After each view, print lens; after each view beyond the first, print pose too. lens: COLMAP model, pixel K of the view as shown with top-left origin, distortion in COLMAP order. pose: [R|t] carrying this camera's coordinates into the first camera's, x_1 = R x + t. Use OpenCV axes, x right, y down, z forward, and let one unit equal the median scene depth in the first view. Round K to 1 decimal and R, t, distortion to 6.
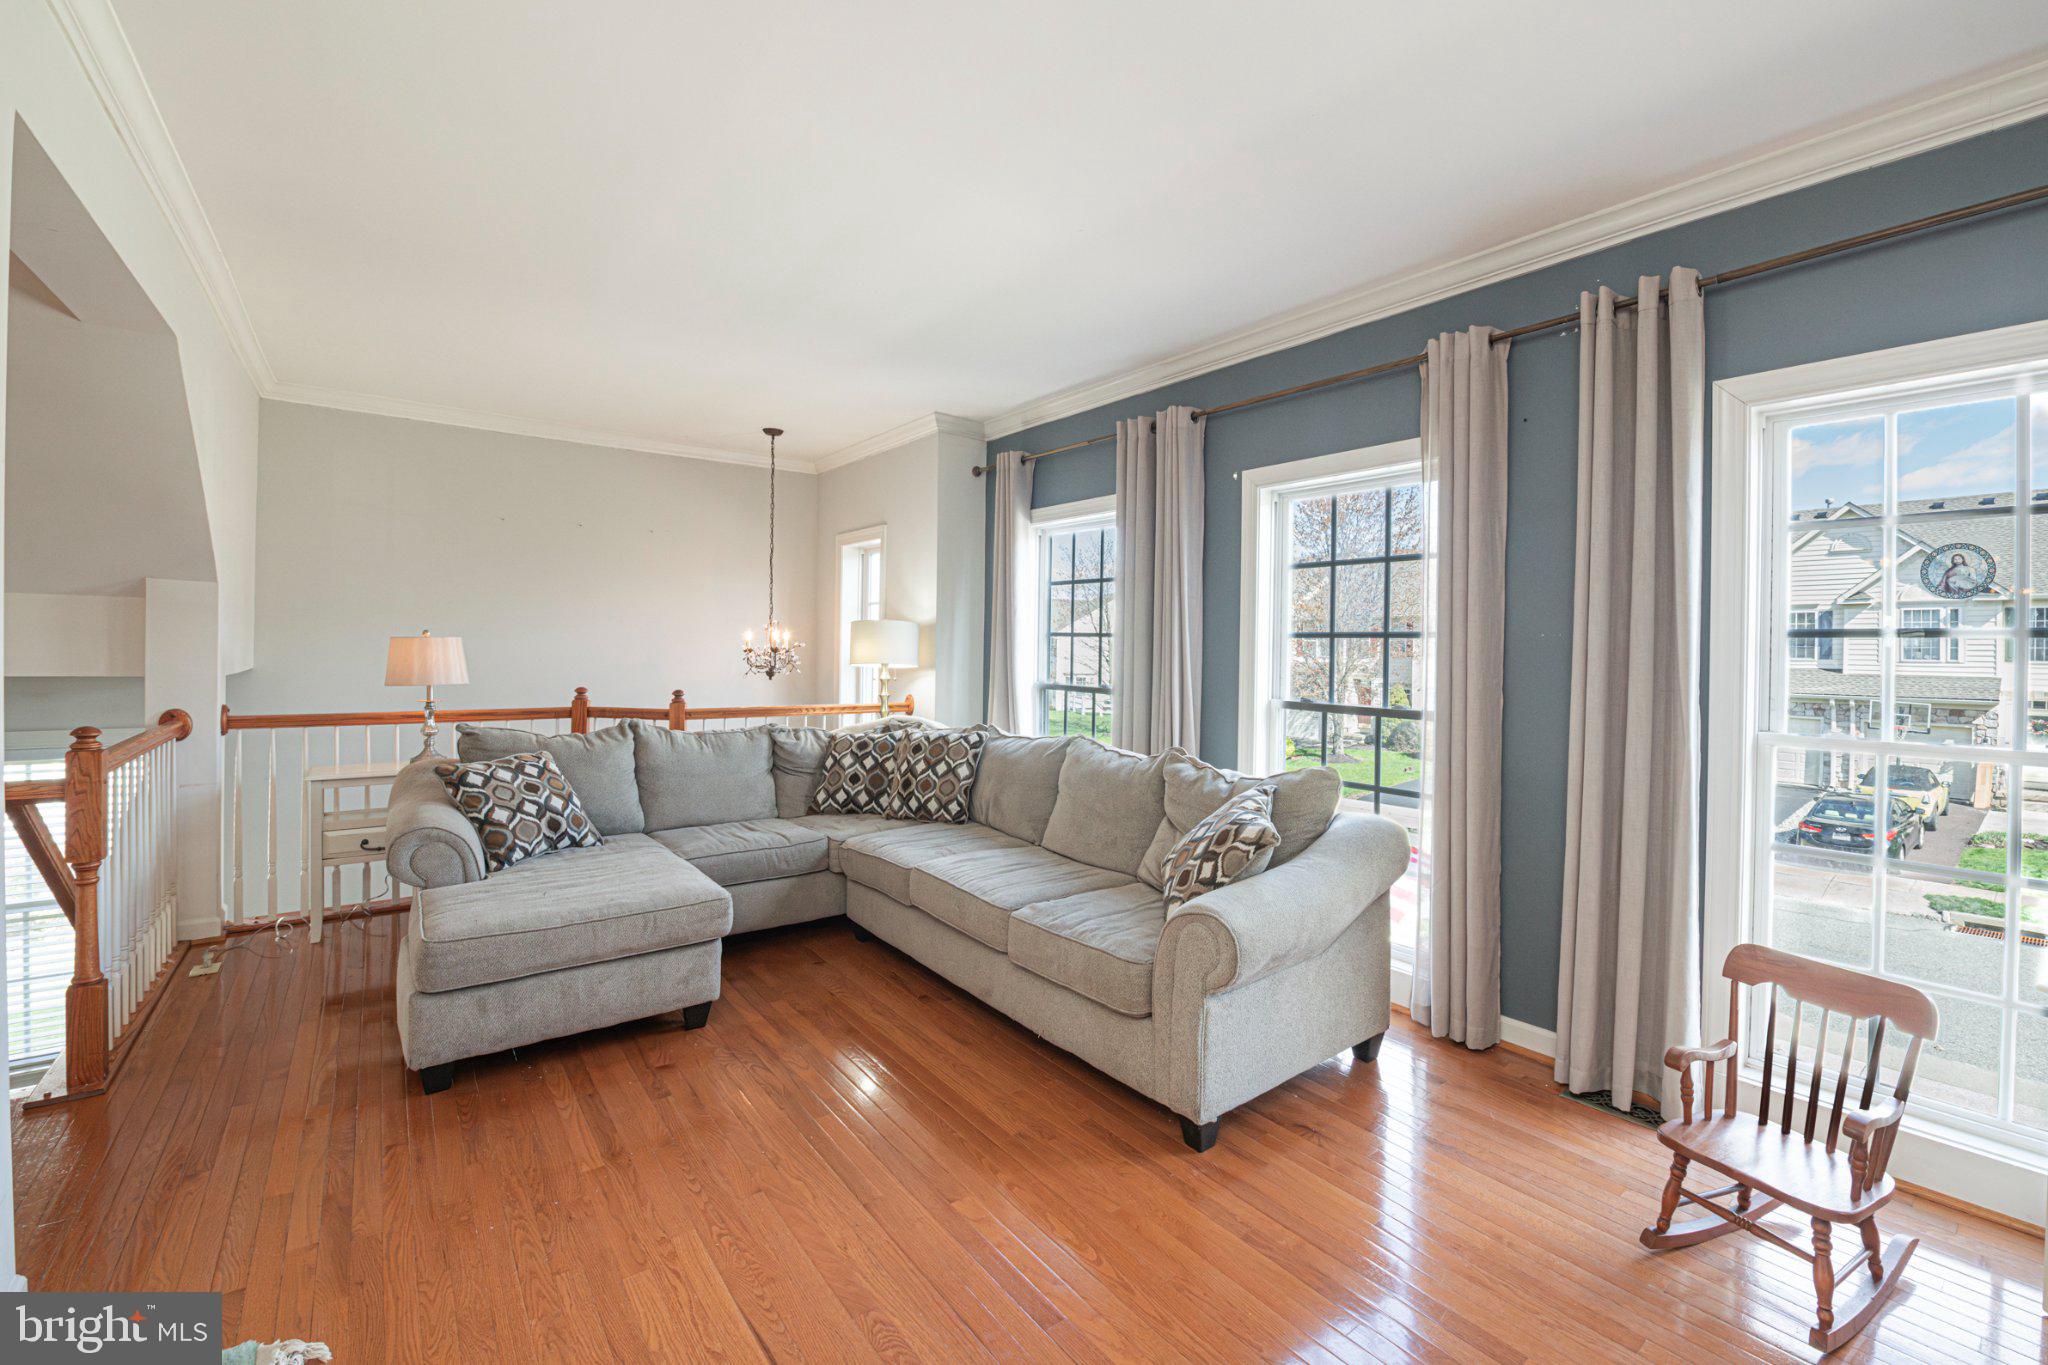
lens RADIAL K [[848.7, 0, 1069.4], [0, 848.7, 641.5], [0, 0, 1]] dist [-0.004899, -0.000283]
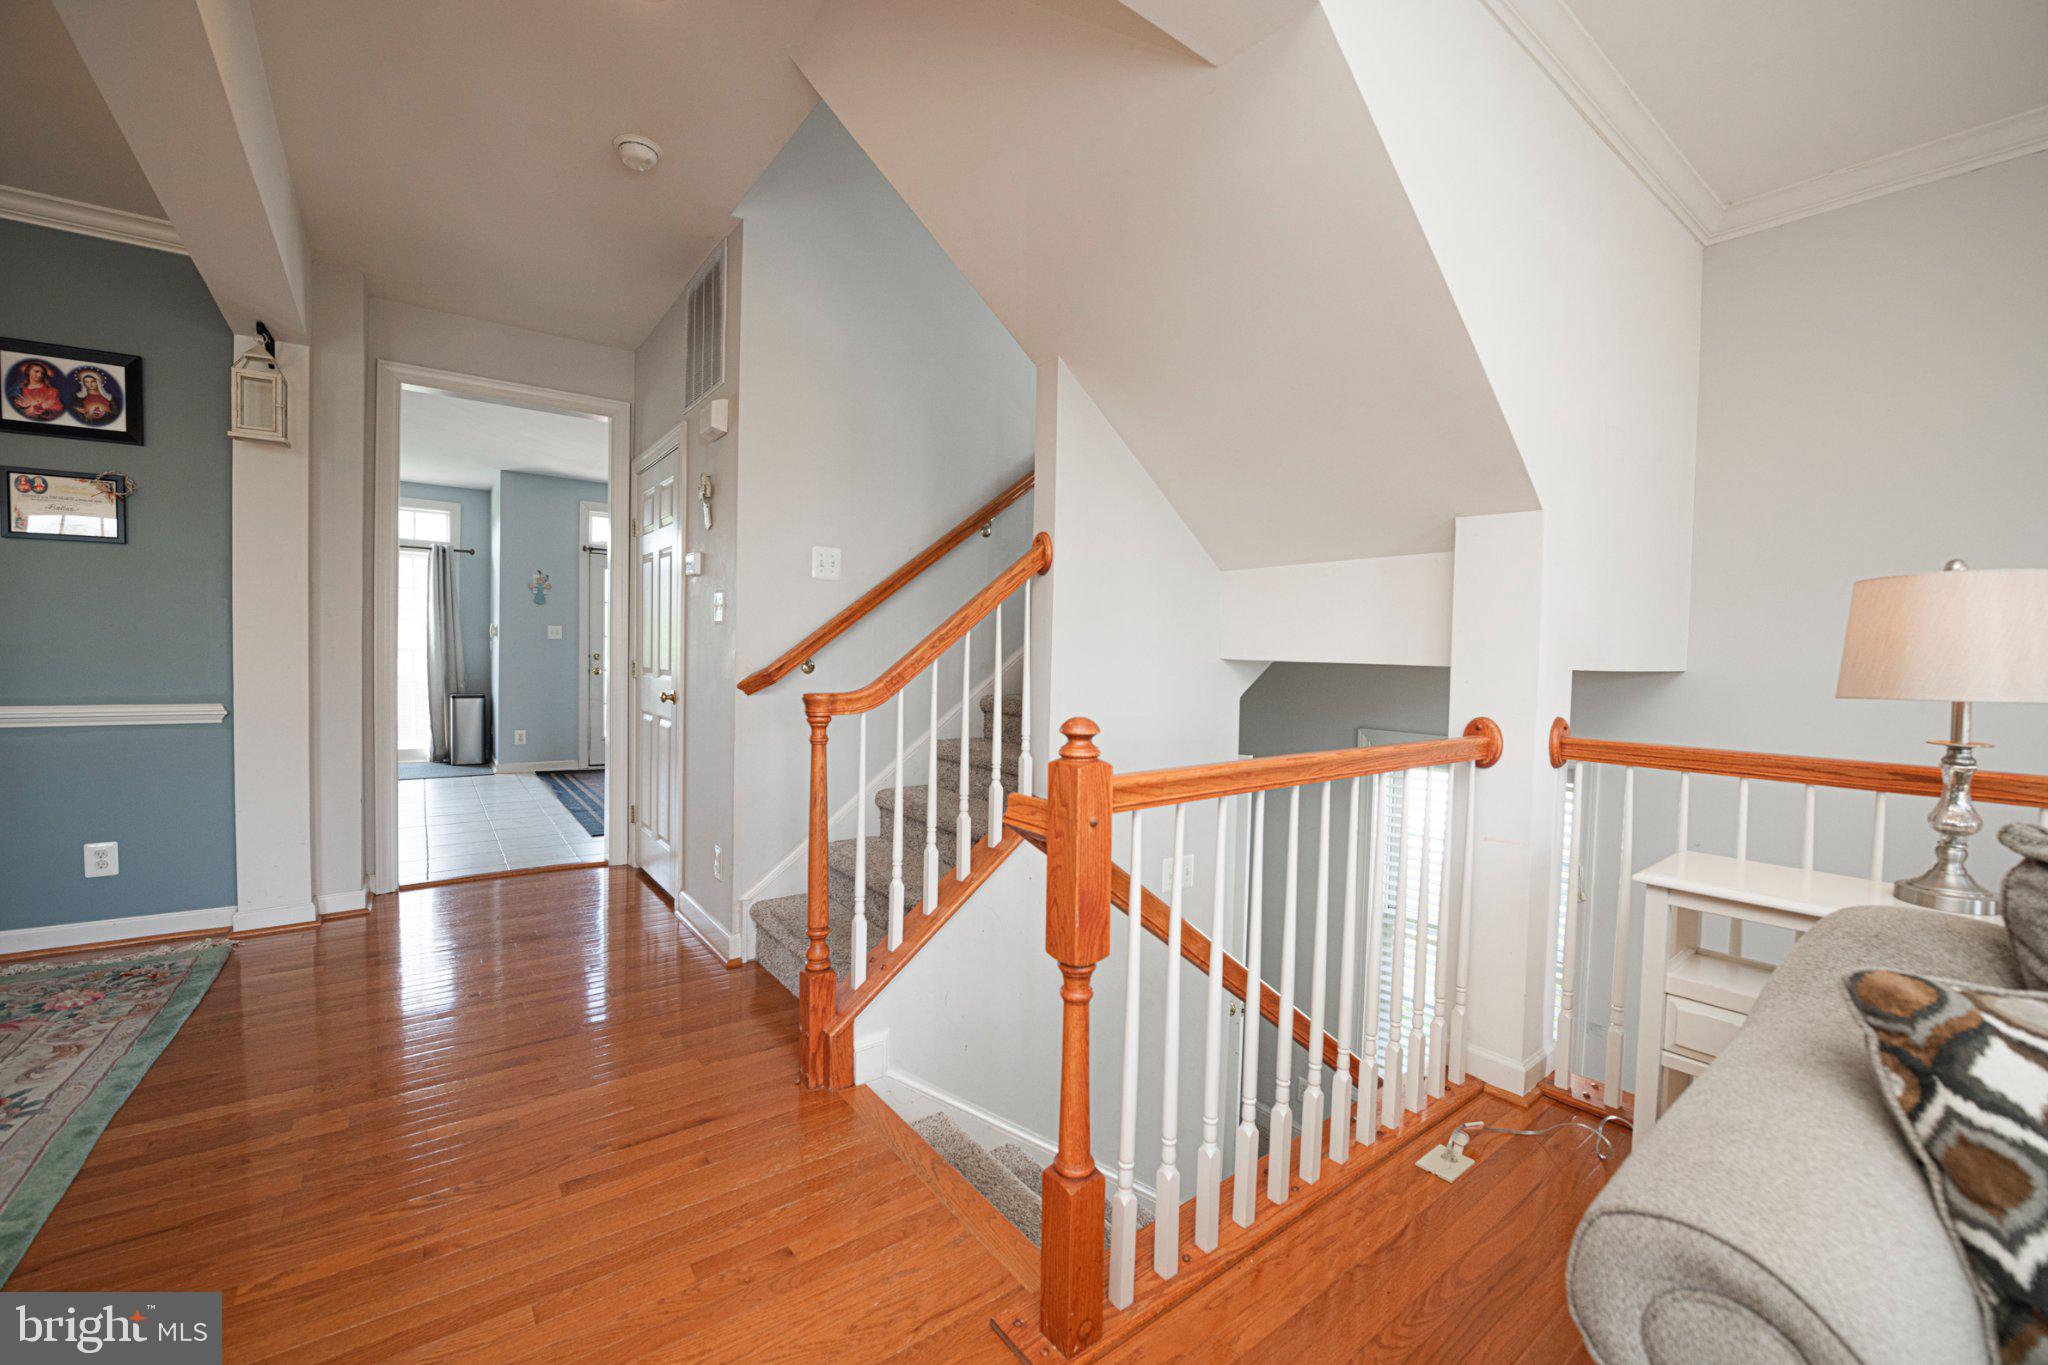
lens RADIAL K [[796.4, 0, 1030.2], [0, 796.4, 683.1], [0, 0, 1]] dist [0.013292, -0.004664]
pose [[-0.027510, 0.019487, -0.999432, -0.377465], [-0.014559, 0.999696, 0.019893, 0.040491], [0.999516, 0.015098, -0.027217, 0.583921]]
